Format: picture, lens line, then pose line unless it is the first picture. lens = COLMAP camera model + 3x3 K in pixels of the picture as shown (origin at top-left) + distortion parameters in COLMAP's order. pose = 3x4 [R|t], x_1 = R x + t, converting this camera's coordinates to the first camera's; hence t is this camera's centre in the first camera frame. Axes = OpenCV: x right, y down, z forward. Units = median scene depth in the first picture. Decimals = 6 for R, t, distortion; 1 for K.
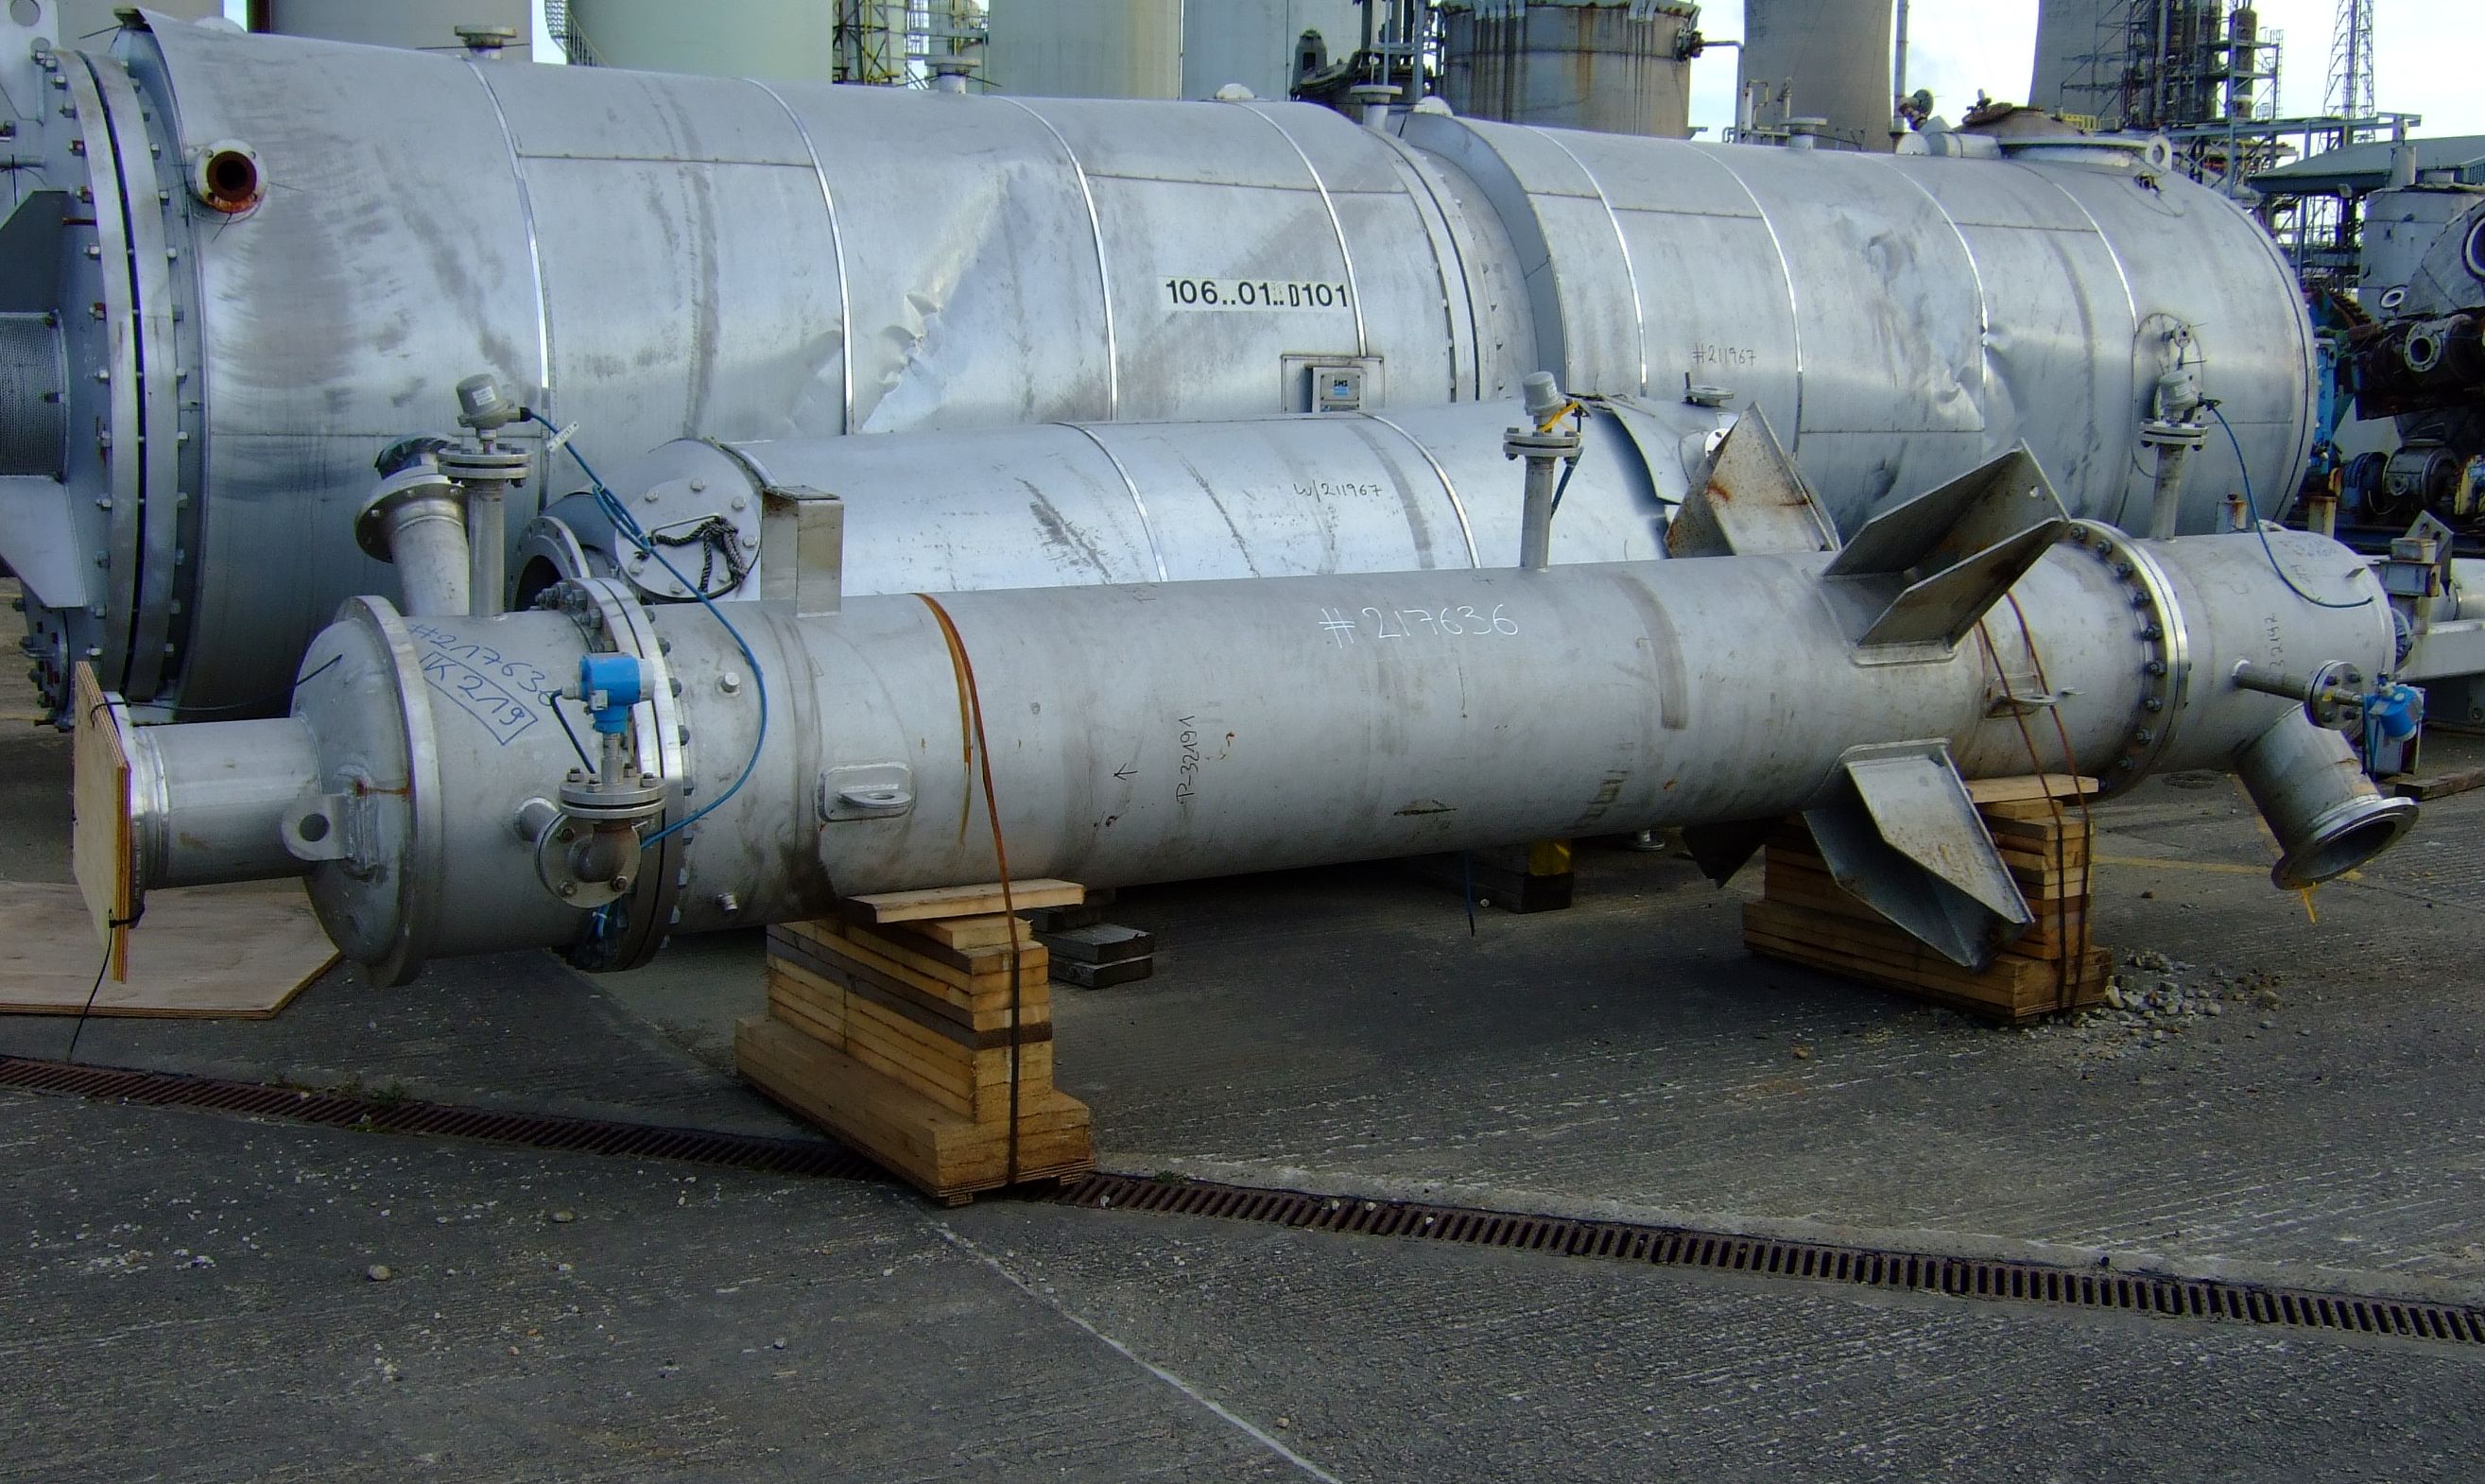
lens RADIAL K [[2975.9, 0, 1242.5], [0, 2975.9, 742.0], [0, 0, 1]] dist [-0.031870, 0.004102]
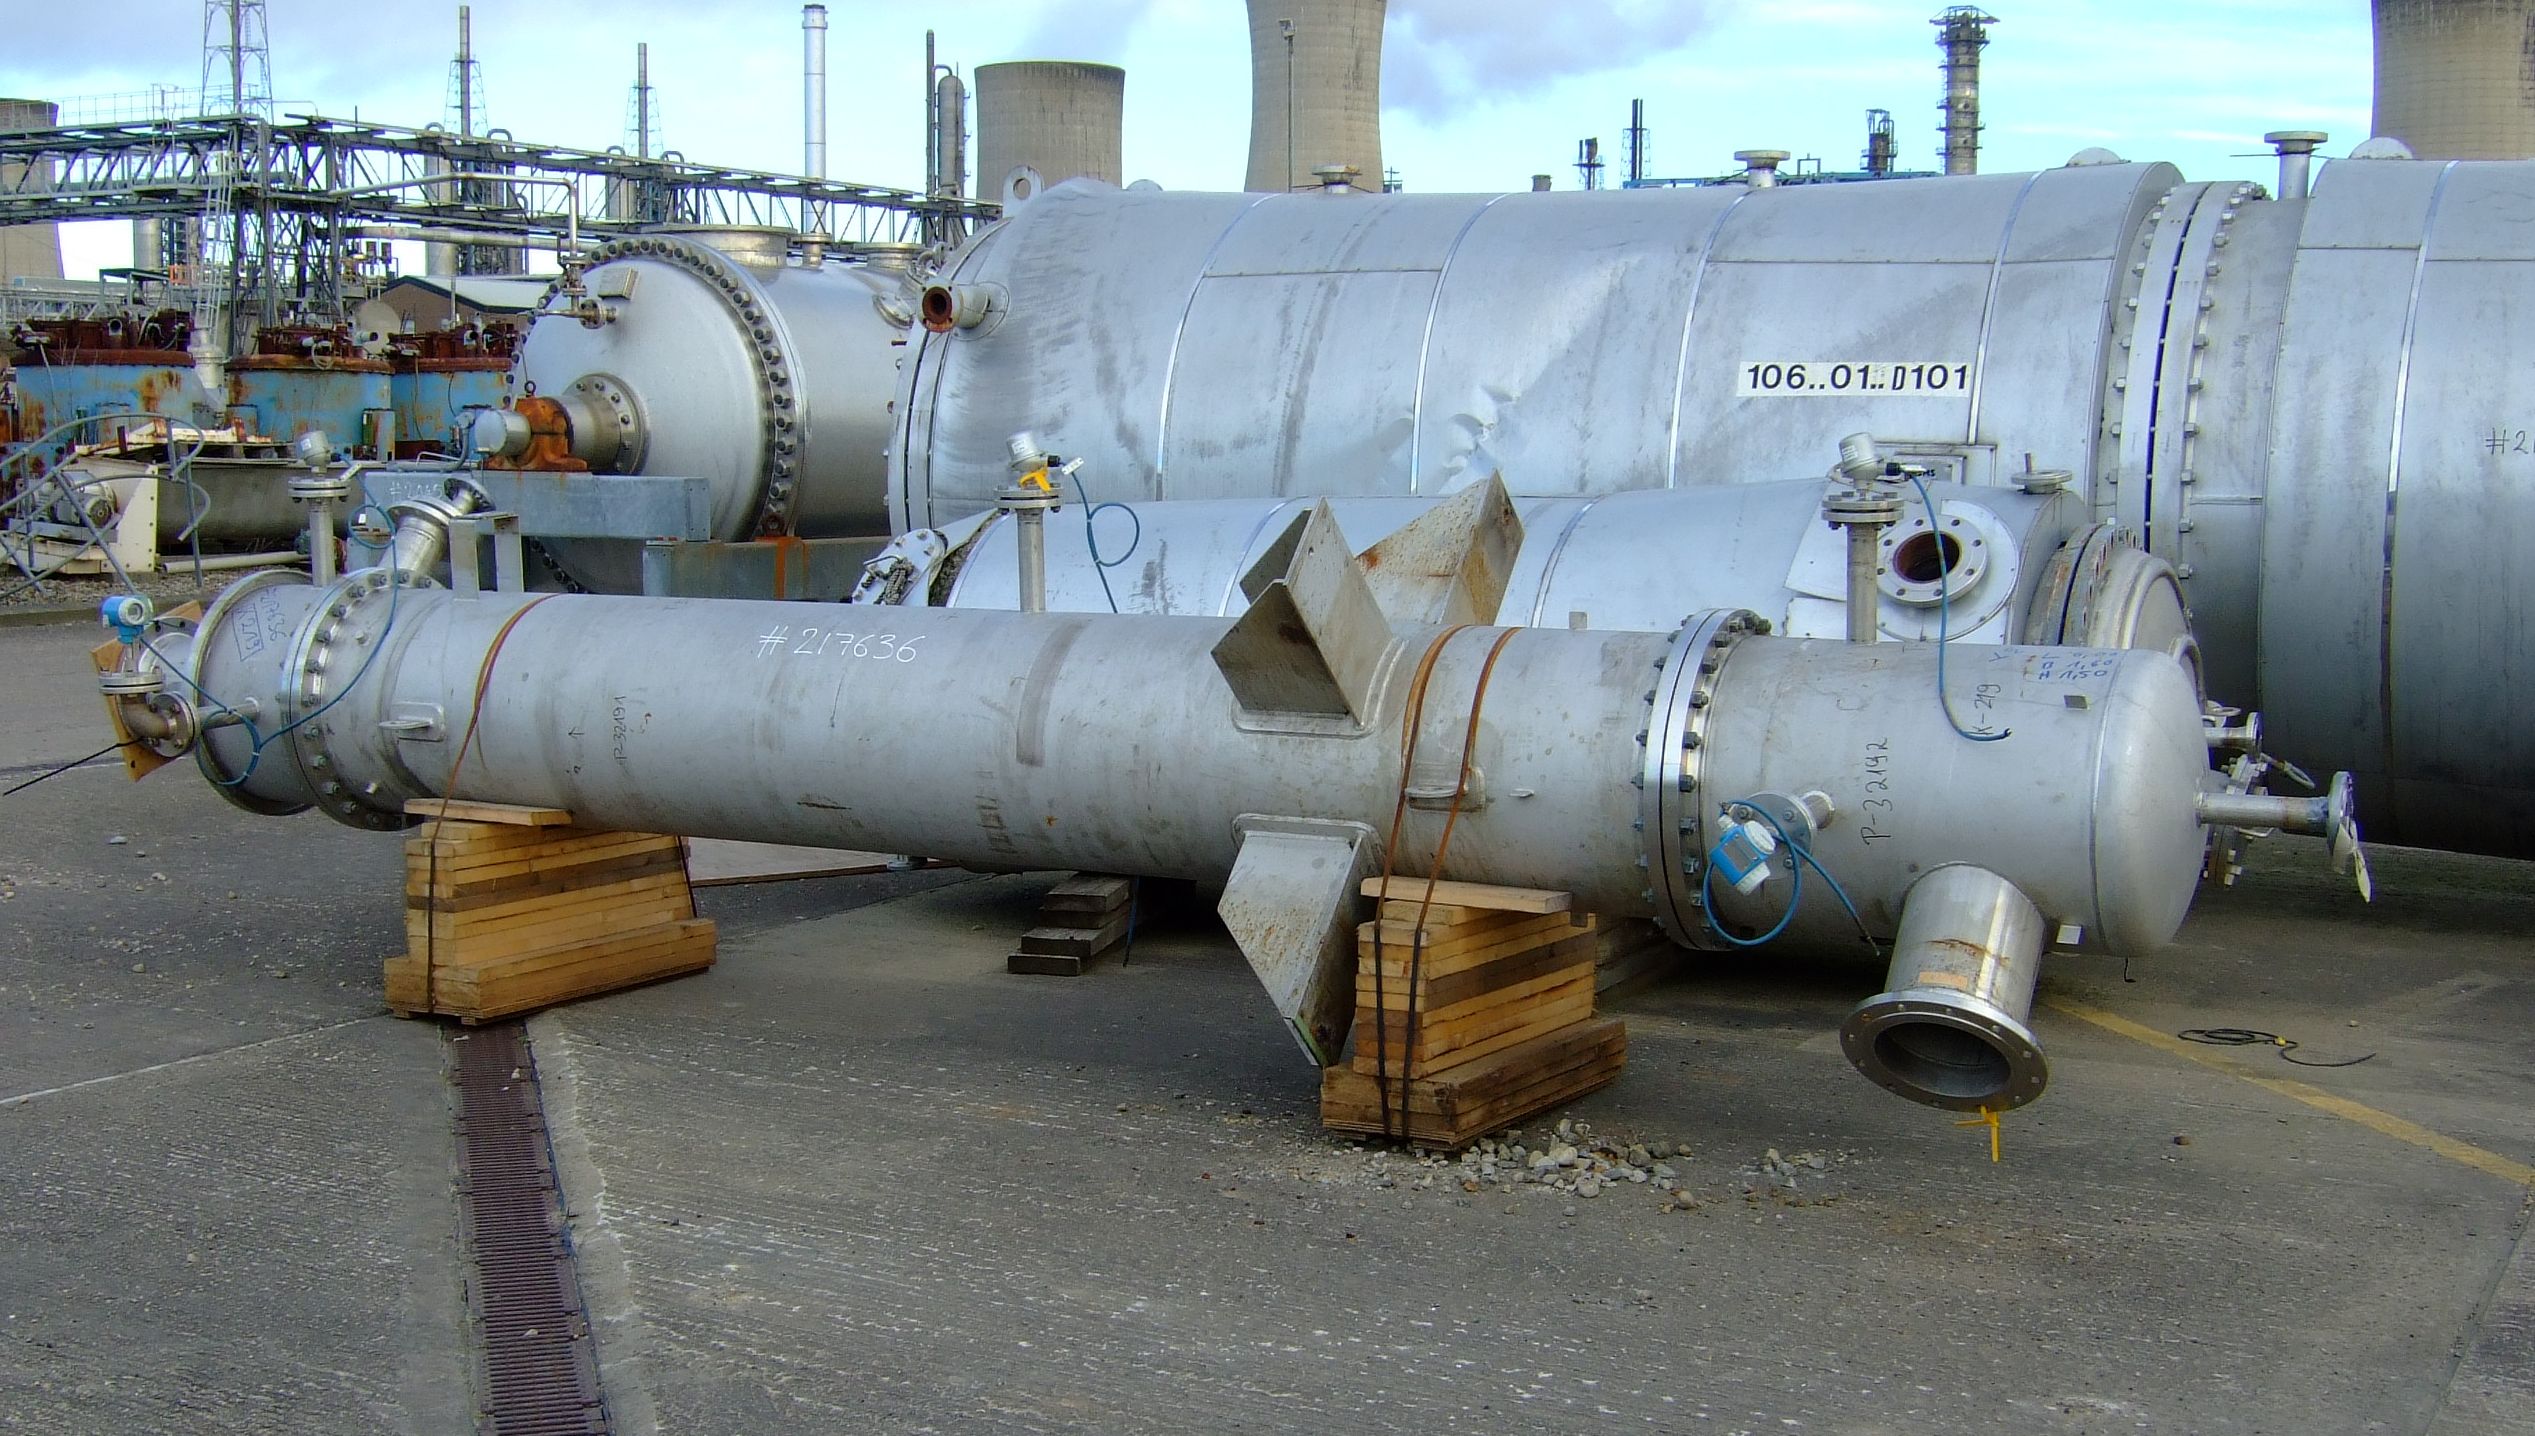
lens RADIAL K [[3376.1, 0, 1267.5], [0, 3376.1, 718.0], [0, 0, 1]] dist [-0.042583, 0.036757]
pose [[0.441794, 0.062604, -0.894930, 1.026085], [-0.128455, 0.991697, 0.005960, -0.031931], [0.887873, 0.112325, 0.446167, 0.441004]]
